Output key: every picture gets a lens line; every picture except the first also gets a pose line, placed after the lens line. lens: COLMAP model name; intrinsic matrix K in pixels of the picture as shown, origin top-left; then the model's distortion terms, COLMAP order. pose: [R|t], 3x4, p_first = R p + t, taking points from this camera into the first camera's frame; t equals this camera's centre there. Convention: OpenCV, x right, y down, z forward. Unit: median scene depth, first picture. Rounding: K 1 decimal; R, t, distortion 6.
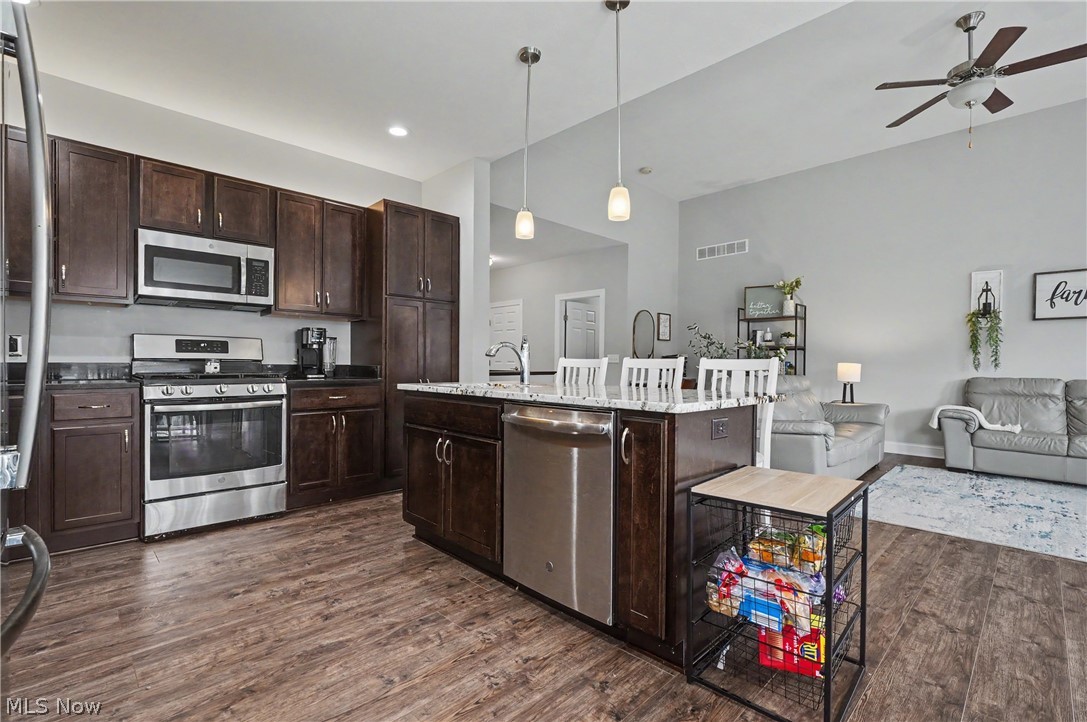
lens RADIAL K [[491.7, 0, 542.7], [0, 491.7, 368.9], [0, 0, 1]] dist [-0.010751, 0.000529]
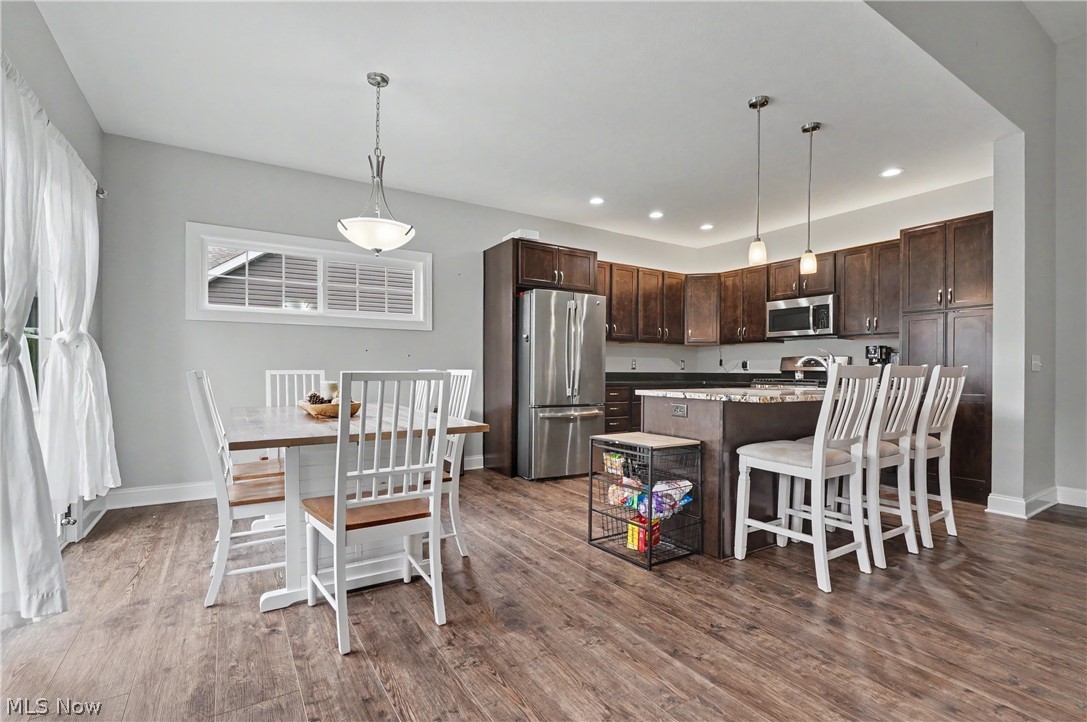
lens RADIAL K [[504.0, 0, 546.4], [0, 504.0, 369.3], [0, 0, 1]] dist [-0.000182, 0.000136]
pose [[-0.201294, -0.011179, -0.979467, 1.116334], [-0.017837, 0.999811, -0.007745, 0.002853], [0.979368, 0.015911, -0.201456, 0.485053]]
